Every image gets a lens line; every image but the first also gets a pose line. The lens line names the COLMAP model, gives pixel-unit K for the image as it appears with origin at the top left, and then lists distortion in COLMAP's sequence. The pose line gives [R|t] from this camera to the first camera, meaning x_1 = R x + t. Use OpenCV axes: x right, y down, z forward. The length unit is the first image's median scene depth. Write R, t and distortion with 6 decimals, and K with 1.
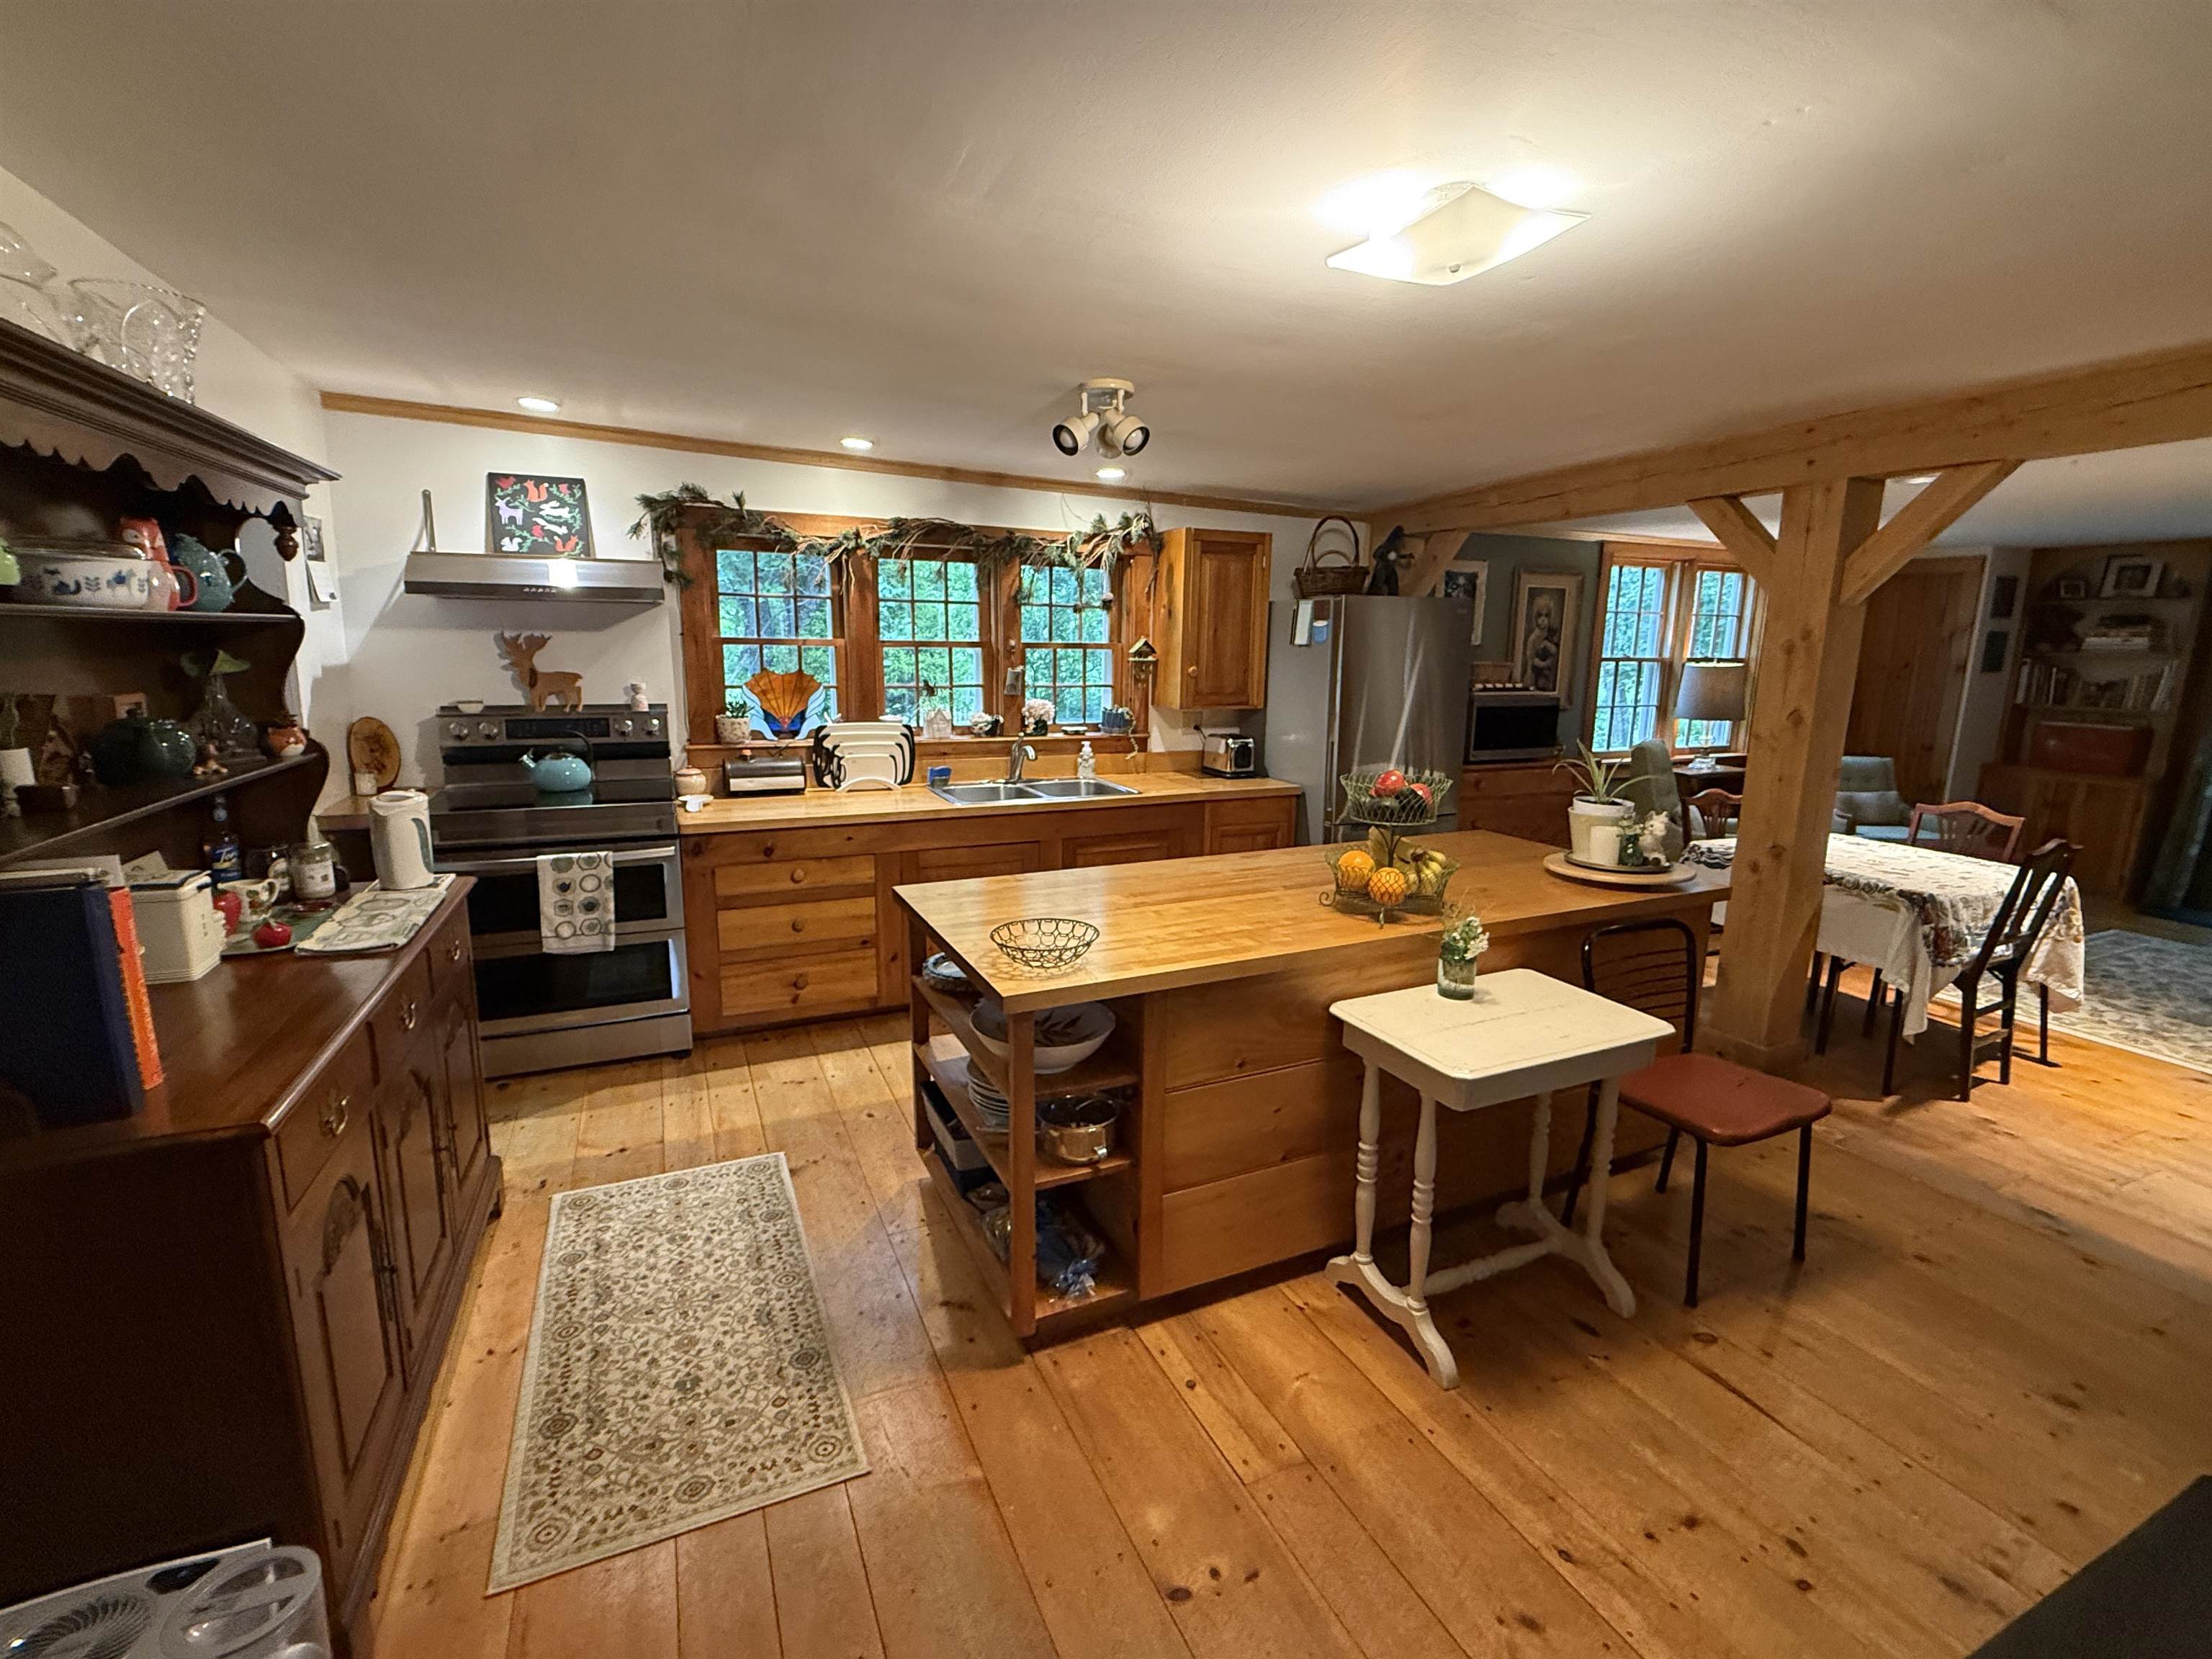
lens RADIAL K [[994.5, 0, 1108.7], [0, 994.5, 826.4], [0, 0, 1]] dist [0.002448, 0.000770]
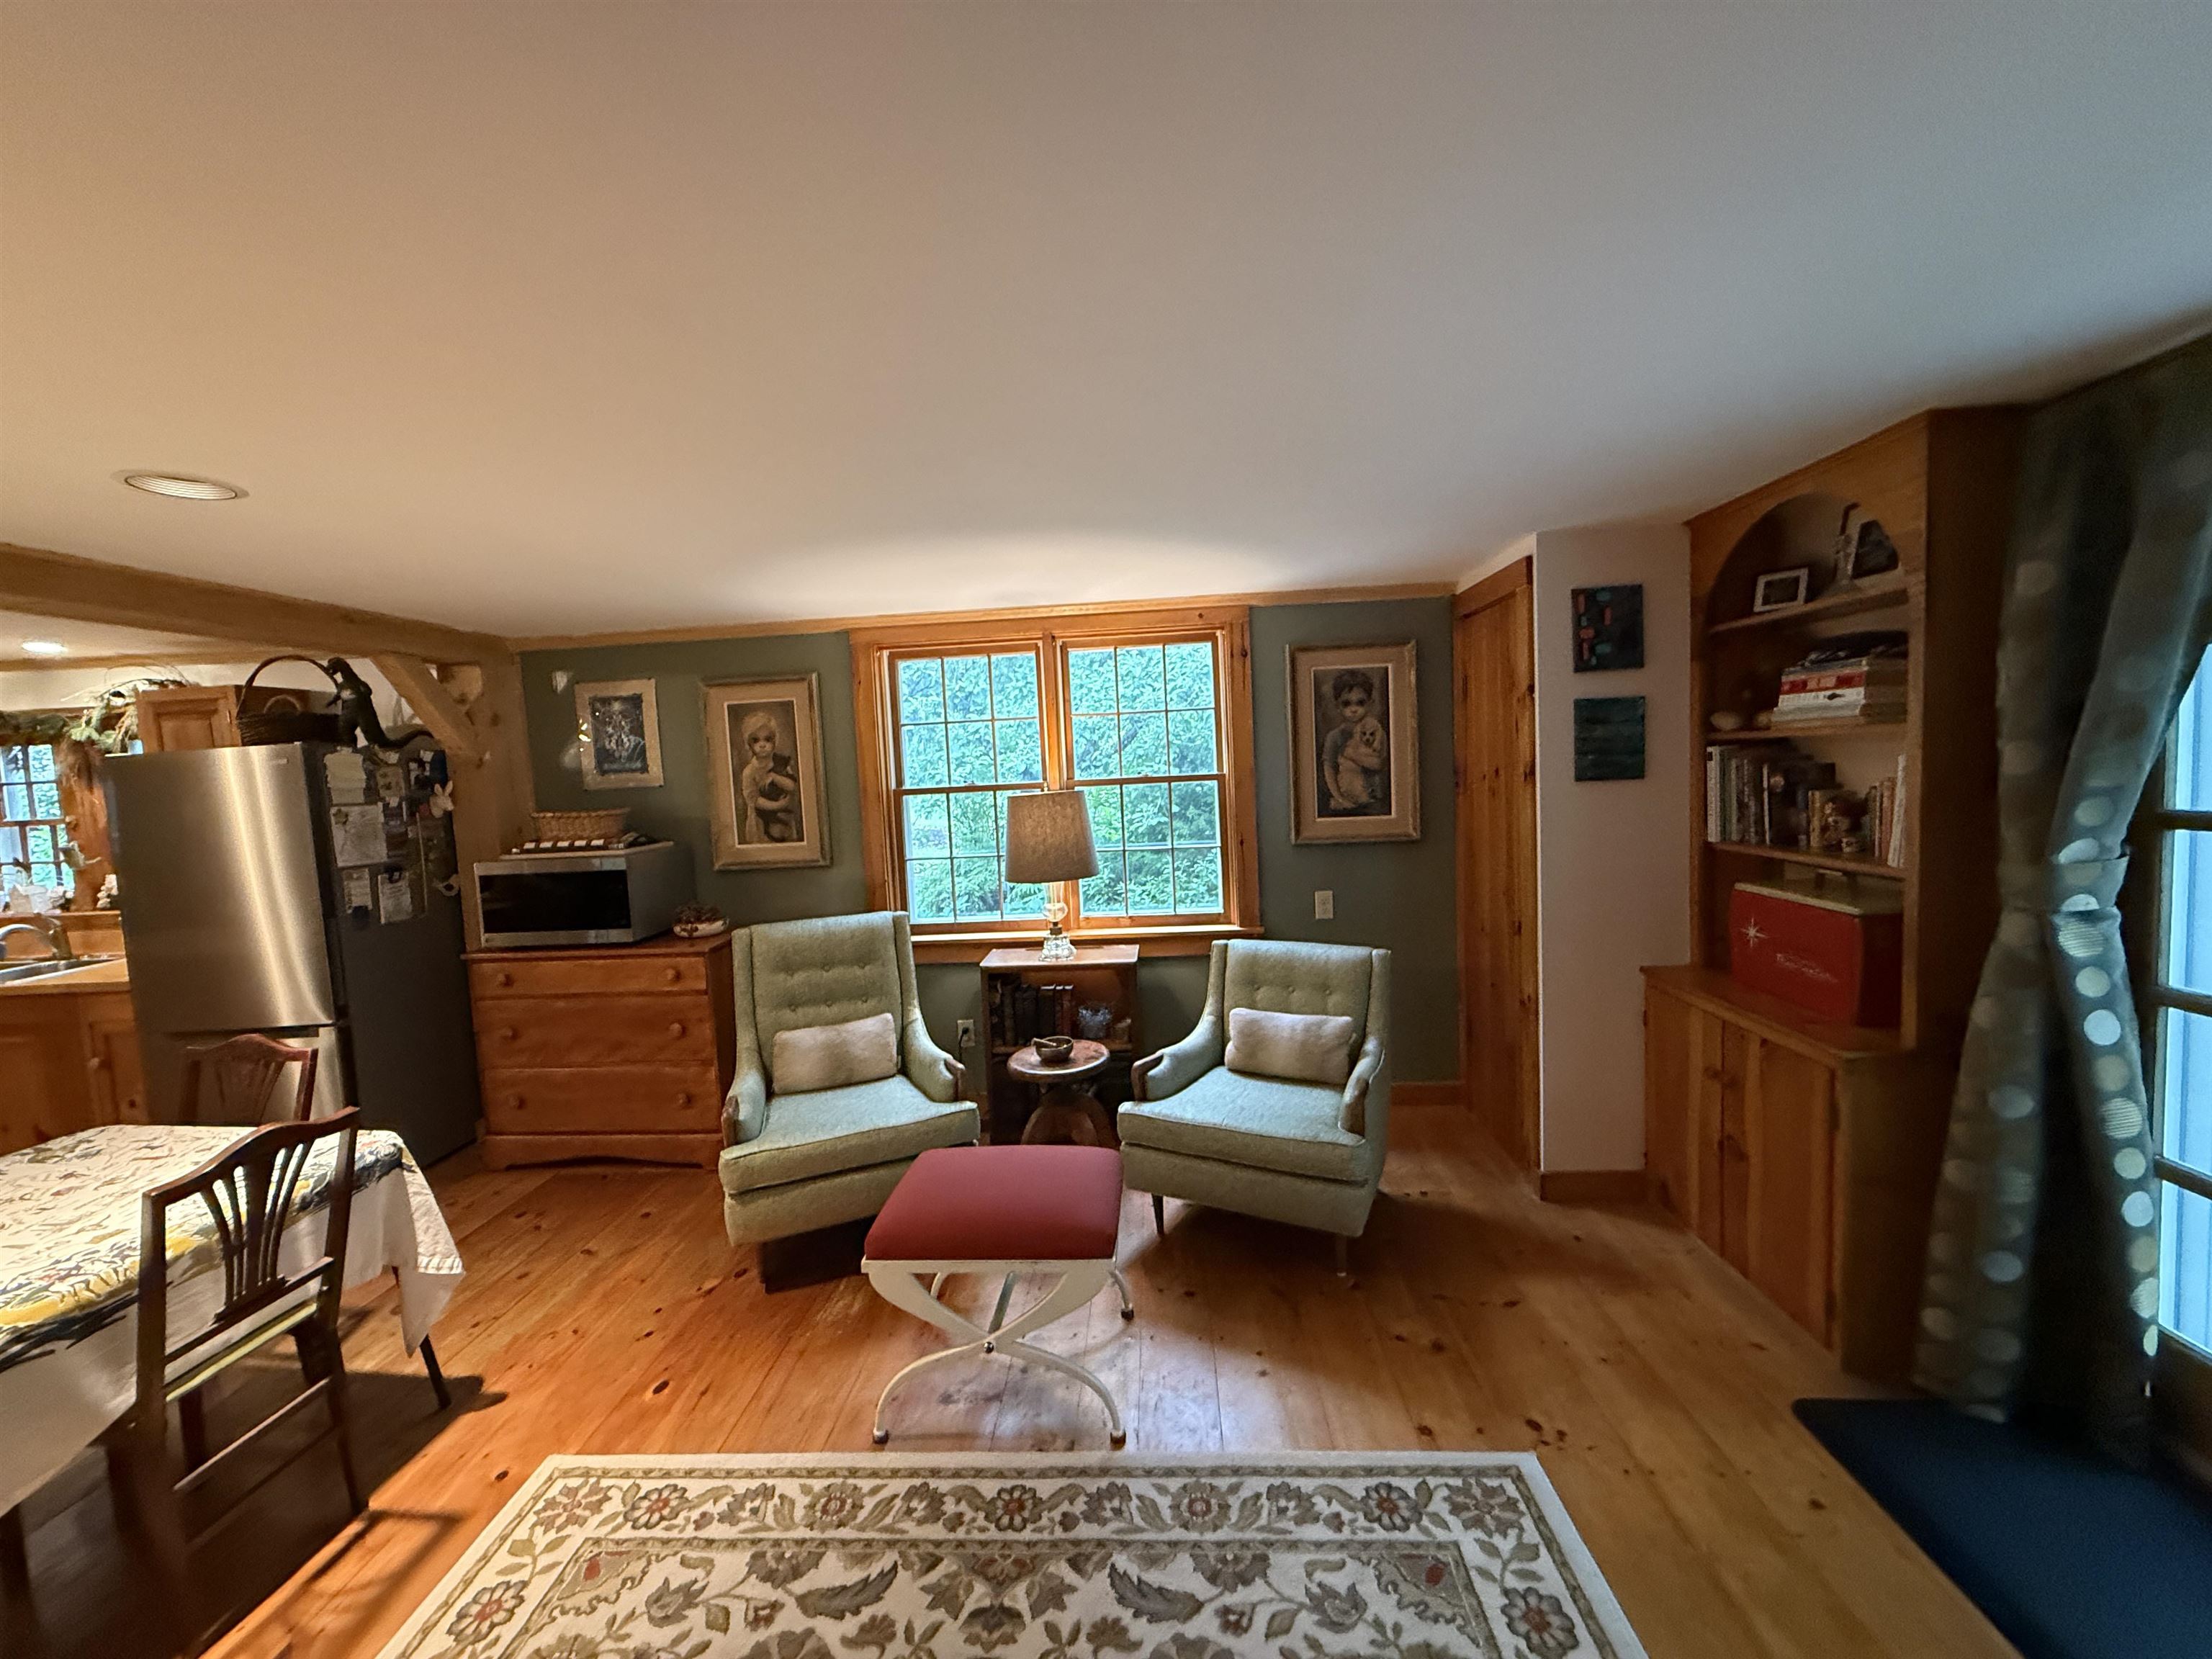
lens RADIAL K [[882.3, 0, 1101.9], [0, 882.3, 829.2], [0, 0, 1]] dist [0.001226, 0.000454]
pose [[0.880308, -0.023063, -0.473842, 0.911429], [-0.026913, 0.994781, -0.098418, -0.085044], [0.473639, 0.099390, 0.875093, 0.527892]]
